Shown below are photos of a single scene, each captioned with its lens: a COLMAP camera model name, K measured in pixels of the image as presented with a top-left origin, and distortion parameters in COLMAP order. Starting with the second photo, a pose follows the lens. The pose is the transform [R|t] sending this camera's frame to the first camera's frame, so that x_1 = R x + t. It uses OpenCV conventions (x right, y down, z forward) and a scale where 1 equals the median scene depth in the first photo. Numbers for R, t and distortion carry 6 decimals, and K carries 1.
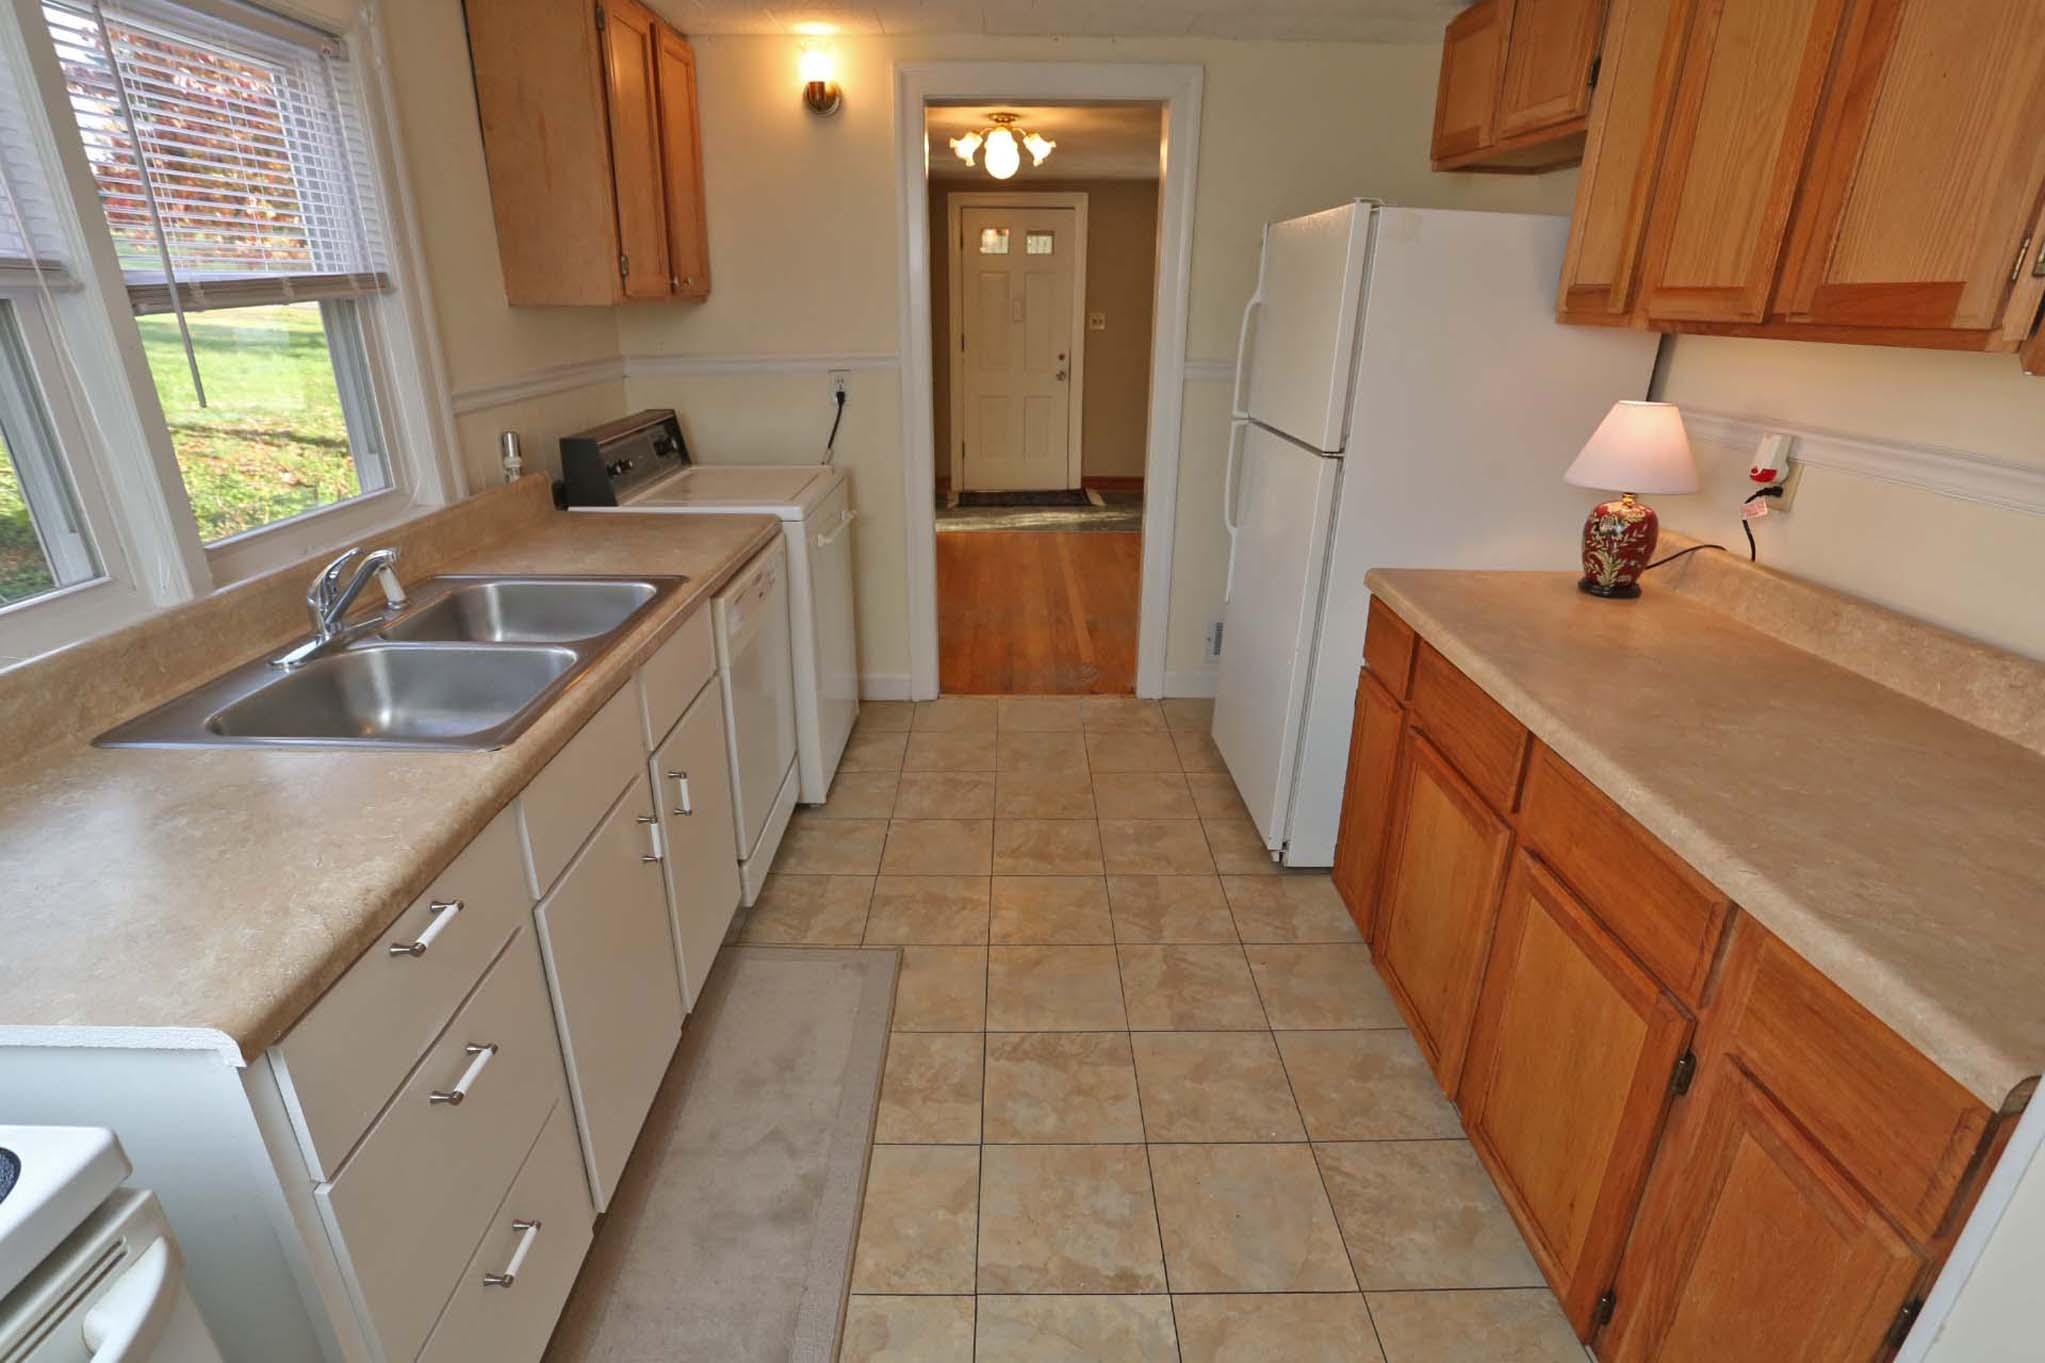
lens RADIAL K [[996.2, 0, 1022.5], [0, 996.2, 681.5], [0, 0, 1]] dist [-0.068151, 0.028184]
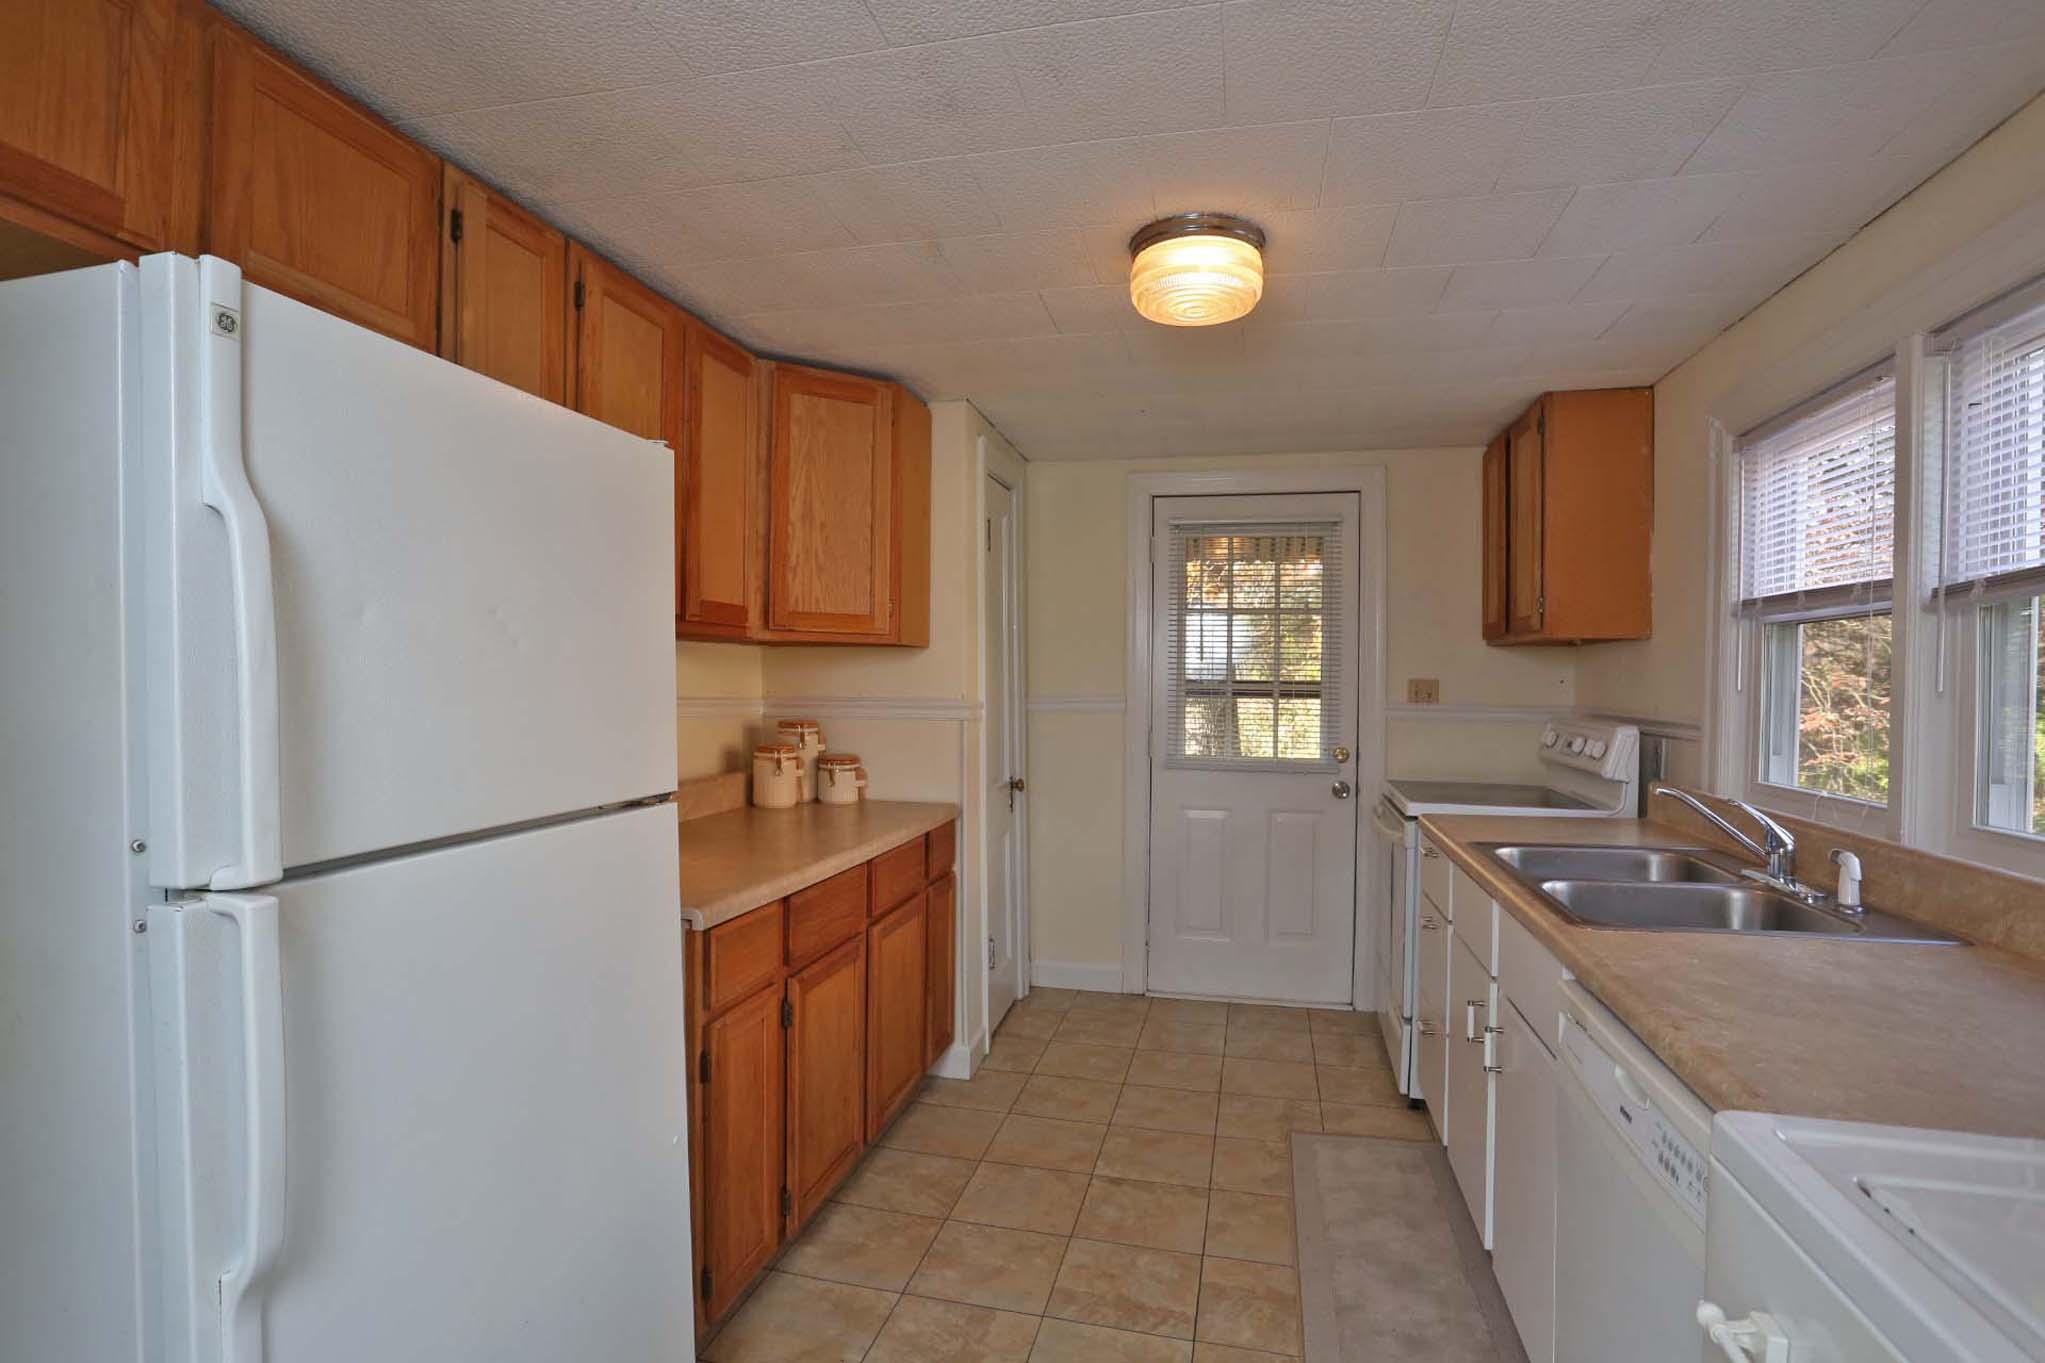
lens RADIAL K [[996.2, 0, 1022.5], [0, 996.2, 681.5], [0, 0, 1]] dist [-0.068151, 0.028184]
pose [[-0.970294, -0.018603, 0.241215, -0.095869], [0.071612, 0.930275, 0.359806, -0.604424], [-0.231089, 0.366391, -0.901308, 1.735339]]
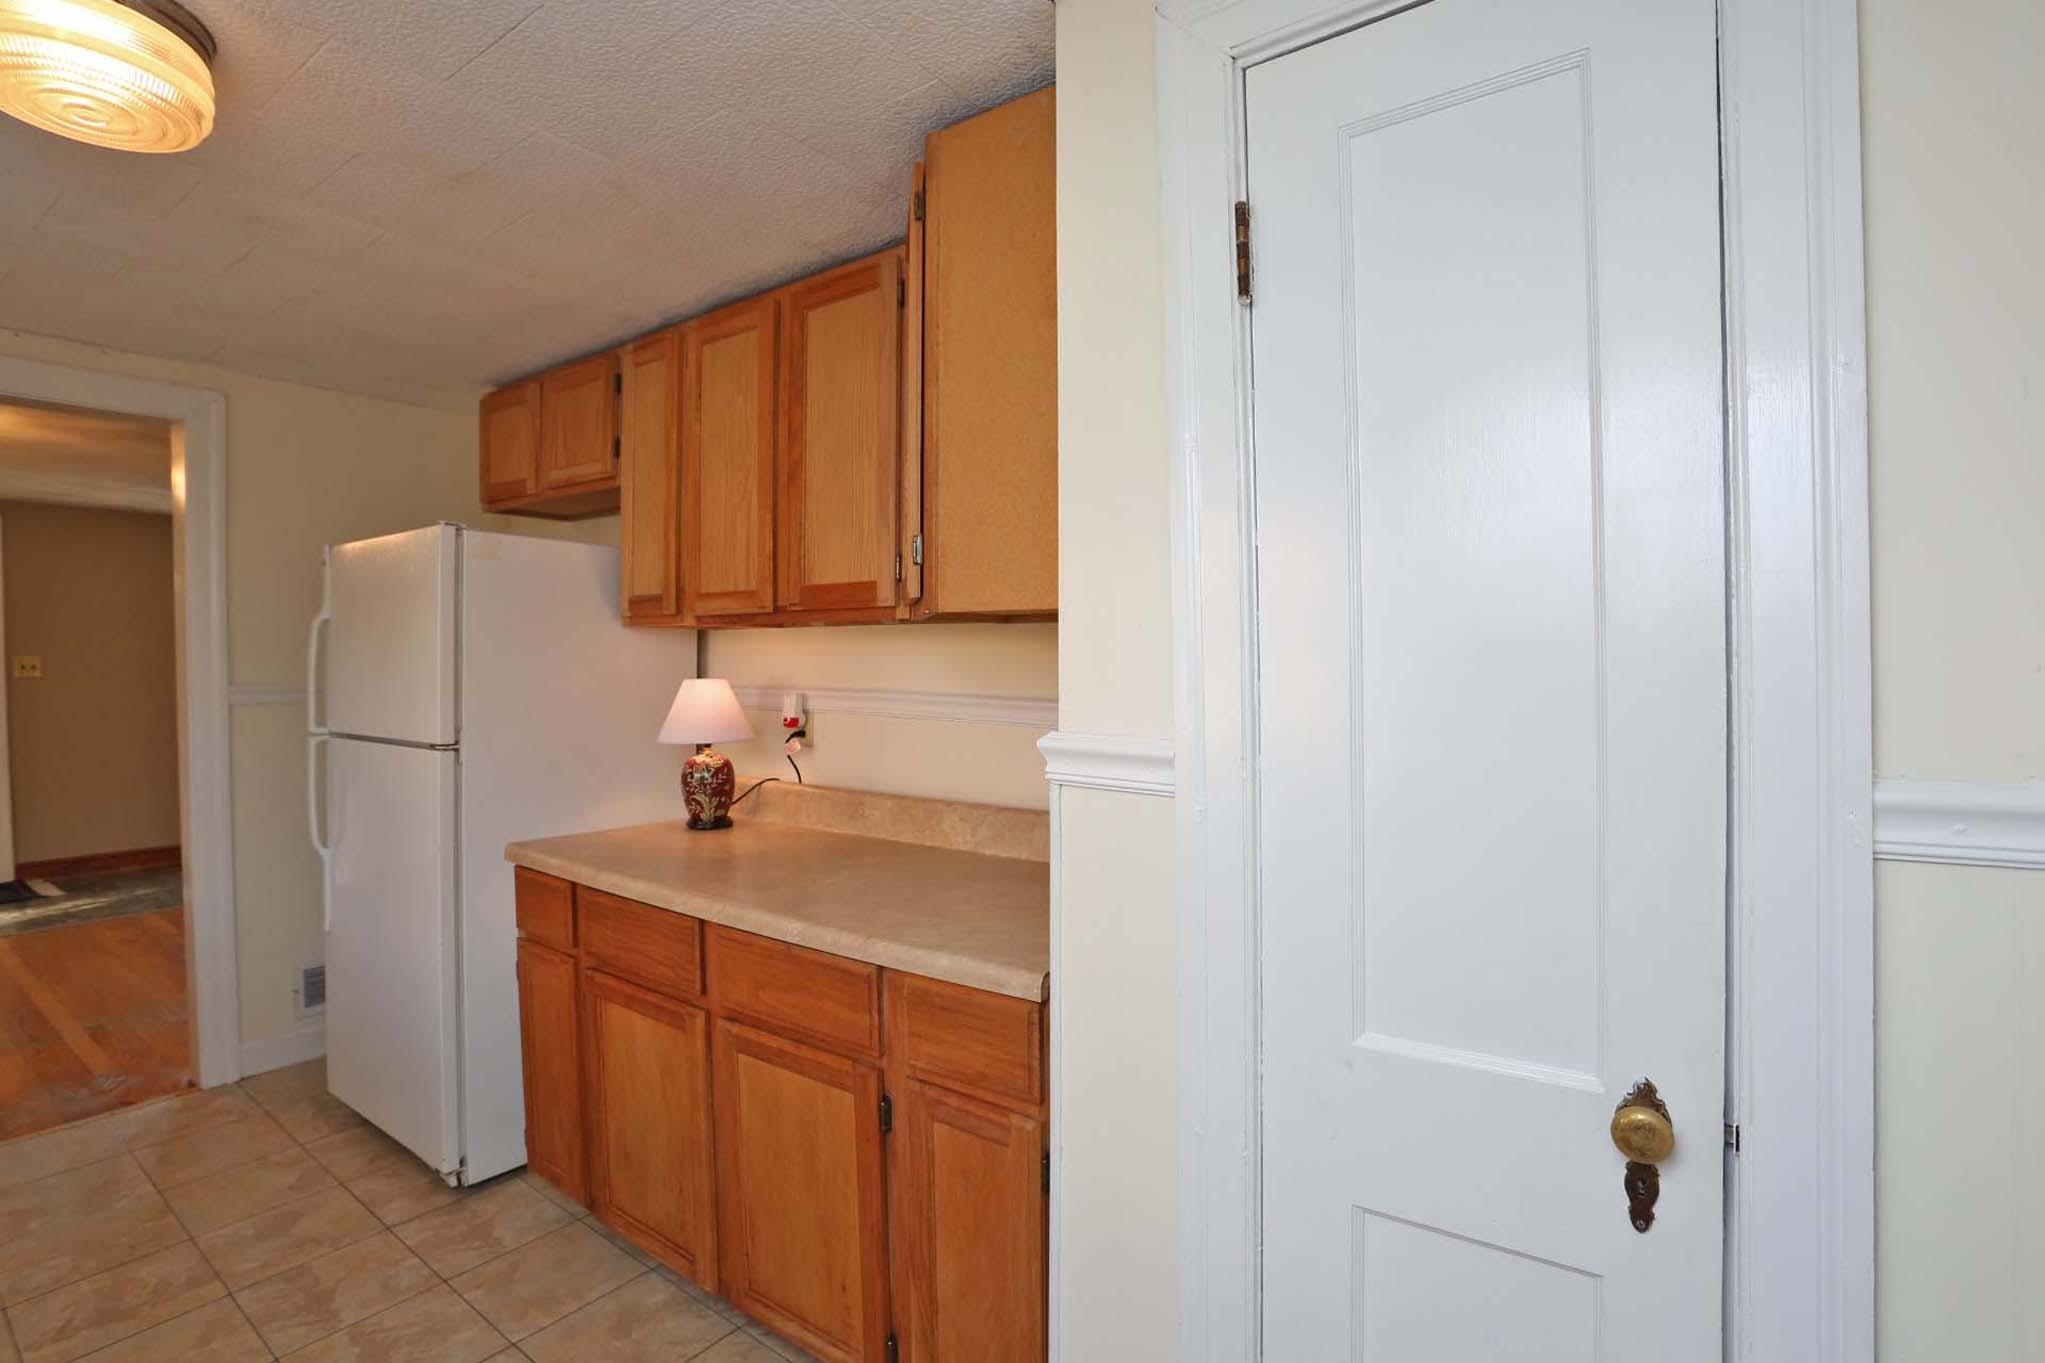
lens RADIAL K [[996.2, 0, 1022.5], [0, 996.2, 681.5], [0, 0, 1]] dist [-0.068151, 0.028184]
pose [[0.601957, -0.031586, 0.797904, -0.162045], [0.301990, 0.934011, -0.190854, 0.099054], [-0.739222, 0.355845, 0.571773, -0.080009]]
